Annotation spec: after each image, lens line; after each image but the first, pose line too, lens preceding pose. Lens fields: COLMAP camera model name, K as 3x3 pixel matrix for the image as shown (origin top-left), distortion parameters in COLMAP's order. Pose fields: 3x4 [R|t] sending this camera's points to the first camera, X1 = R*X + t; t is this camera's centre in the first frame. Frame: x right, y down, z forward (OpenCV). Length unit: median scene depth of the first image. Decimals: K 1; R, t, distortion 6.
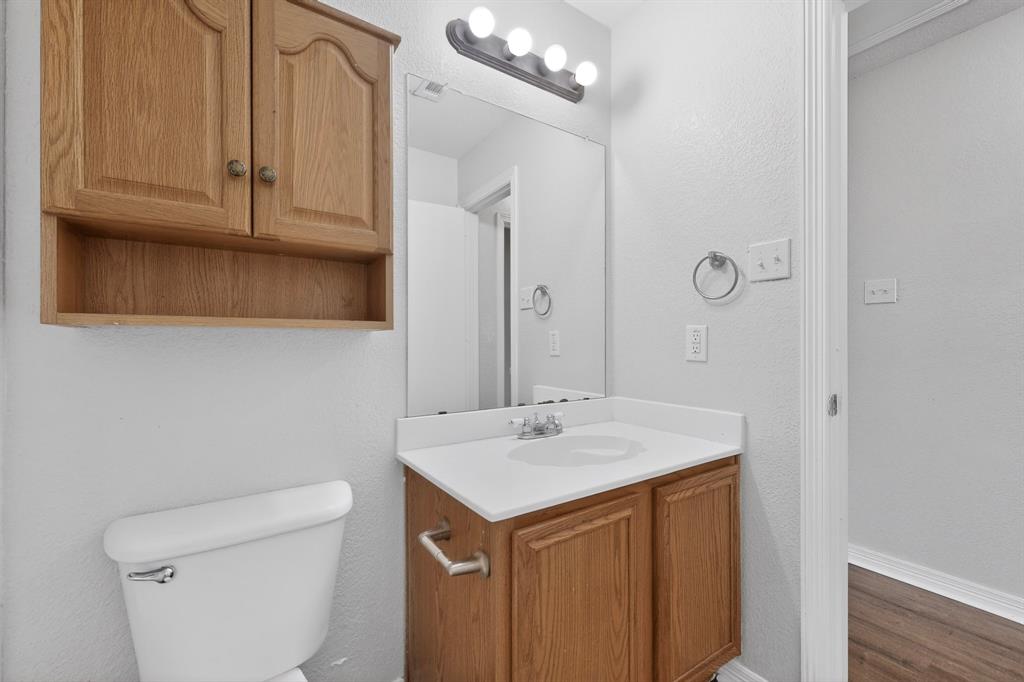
lens RADIAL K [[448.4, 0, 512.0], [0, 448.4, 341.0], [0, 0, 1]] dist [0.002626, 0.000387]
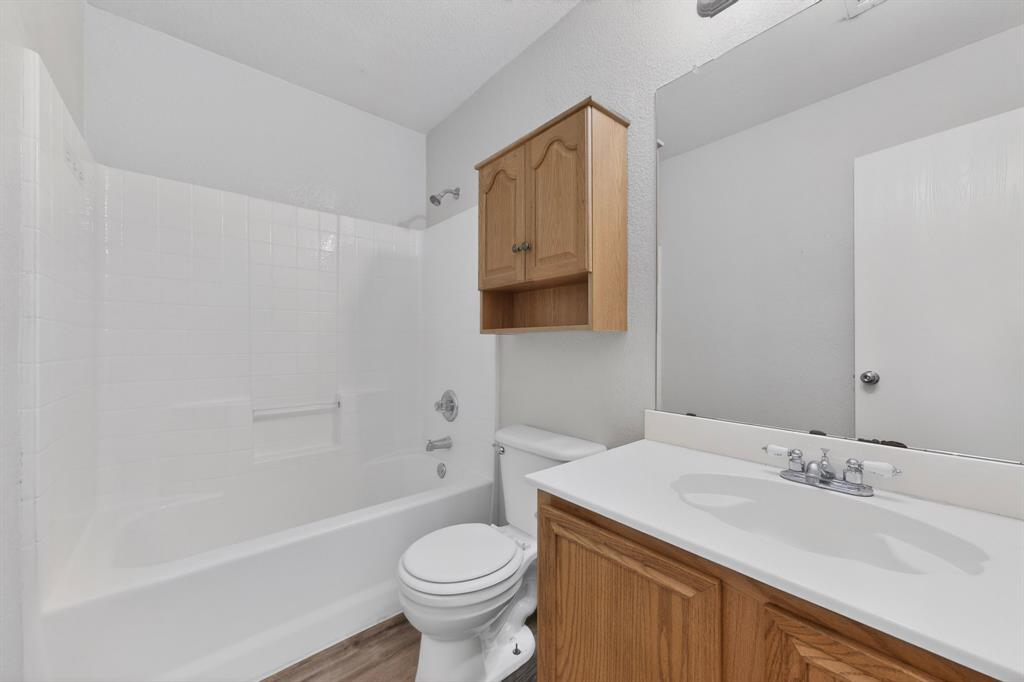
lens RADIAL K [[448.4, 0, 512.0], [0, 448.4, 341.0], [0, 0, 1]] dist [0.002626, 0.000387]
pose [[-0.001693, -0.002933, -0.999994, 1.056119], [0.002926, 0.999991, -0.002938, 0.005520], [0.999994, -0.002931, -0.001684, 0.830359]]
